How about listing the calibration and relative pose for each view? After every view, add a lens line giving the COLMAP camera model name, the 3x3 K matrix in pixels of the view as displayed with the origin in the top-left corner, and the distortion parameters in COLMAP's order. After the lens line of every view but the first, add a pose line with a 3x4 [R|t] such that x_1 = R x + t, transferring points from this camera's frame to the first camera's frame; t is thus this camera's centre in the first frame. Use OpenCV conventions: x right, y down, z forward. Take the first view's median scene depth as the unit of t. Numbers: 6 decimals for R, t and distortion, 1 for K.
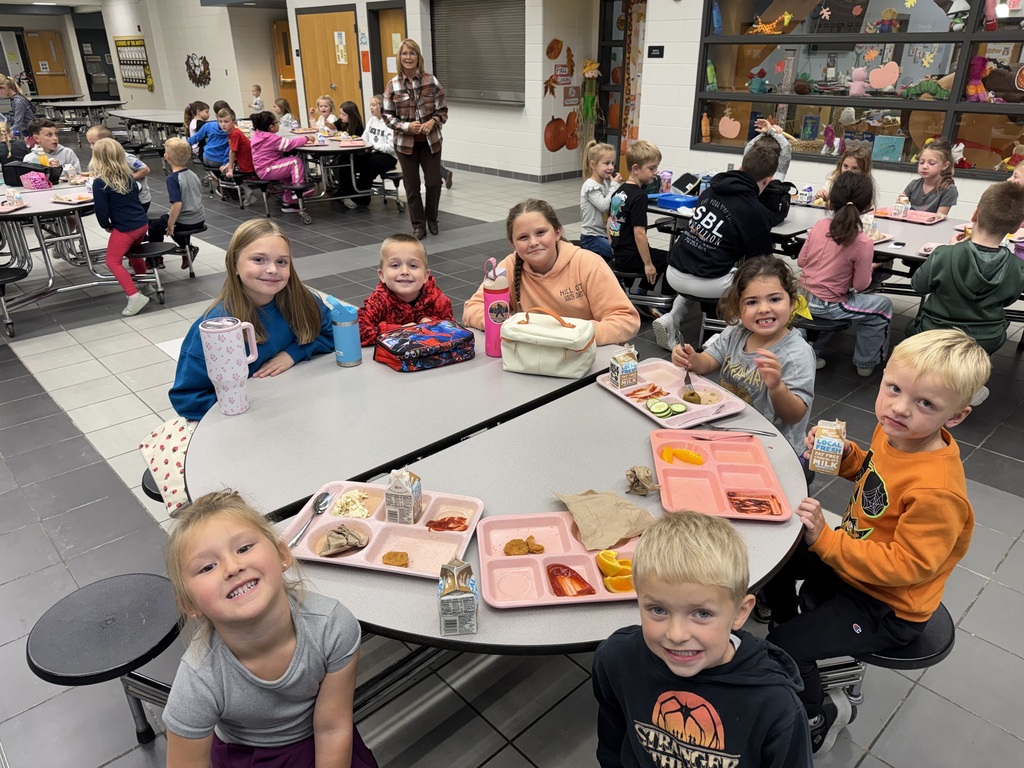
lens RADIAL K [[712.3, 0, 518.6], [0, 712.3, 402.7], [0, 0, 1]] dist [-0.003137, -0.008352]
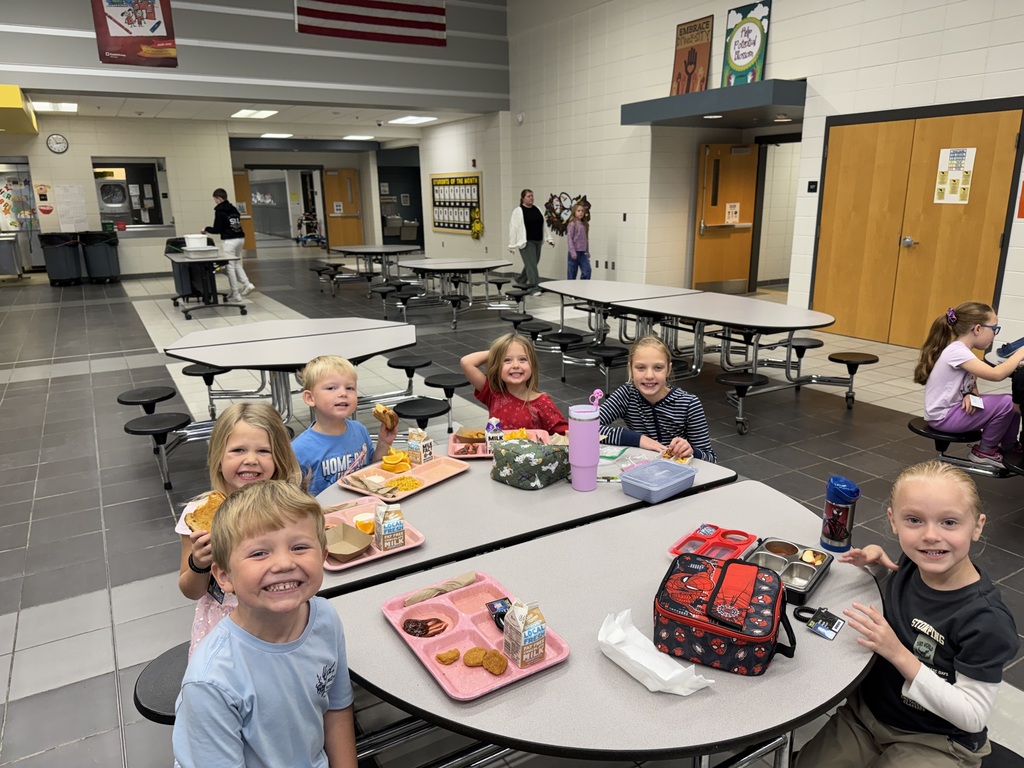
lens RADIAL K [[709.0, 0, 507.5], [0, 709.0, 397.7], [0, 0, 1]] dist [0.080427, -0.088003]
pose [[0.972218, 0.043923, -0.229920, -0.330022], [-0.081932, 0.983958, -0.158476, -0.158257], [0.219271, 0.172911, 0.960220, 0.309500]]
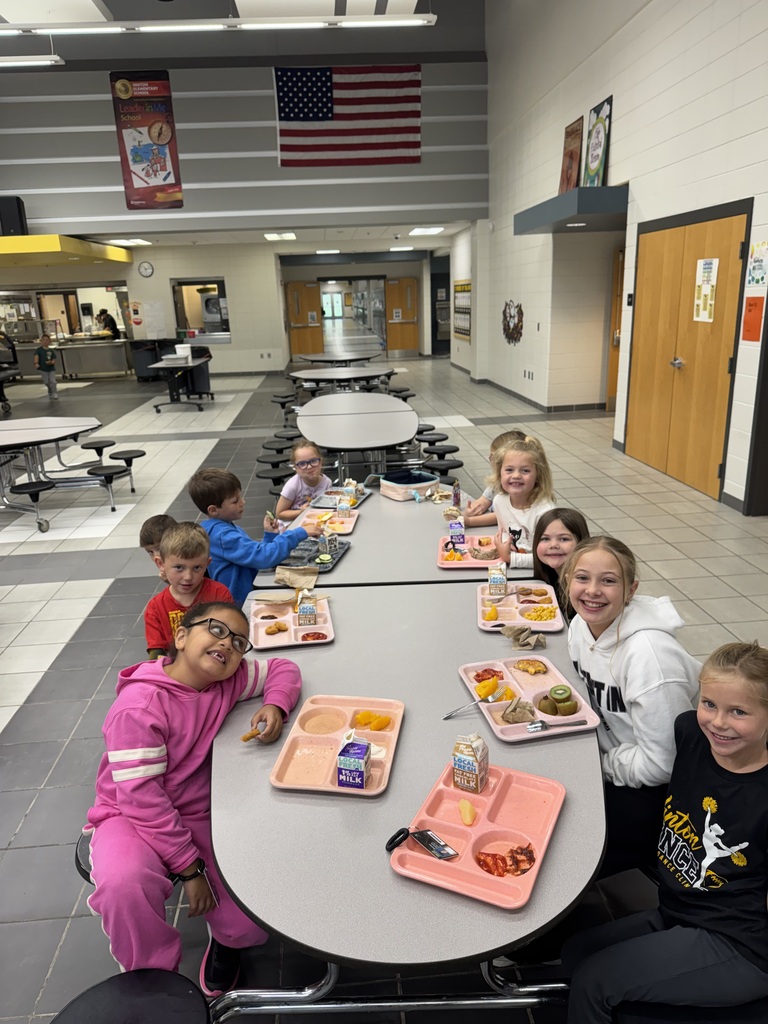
lens RADIAL K [[713.0, 0, 380.8], [0, 713.0, 537.3], [0, 0, 1]] dist [0.001792, -0.024948]
pose [[0.770722, 0.169058, -0.614334, -0.069677], [-0.238759, 0.970536, -0.032459, -0.197189], [0.590746, 0.171695, 0.788378, 0.380601]]
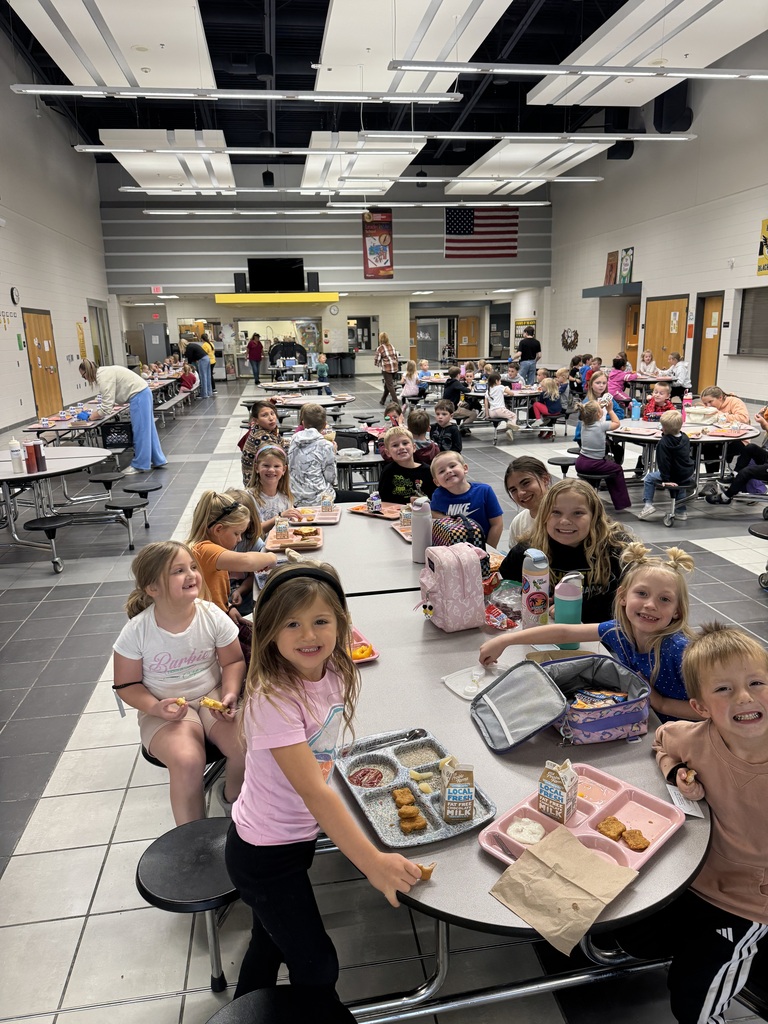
lens RADIAL K [[712.3, 0, 384.9], [0, 712.3, 557.5], [0, 0, 1]] dist [-0.003137, -0.008352]
pose [[0.821115, 0.141514, -0.552941, 0.095457], [-0.217255, 0.973343, -0.073515, 0.141489], [0.527798, 0.180493, 0.829971, -0.300693]]
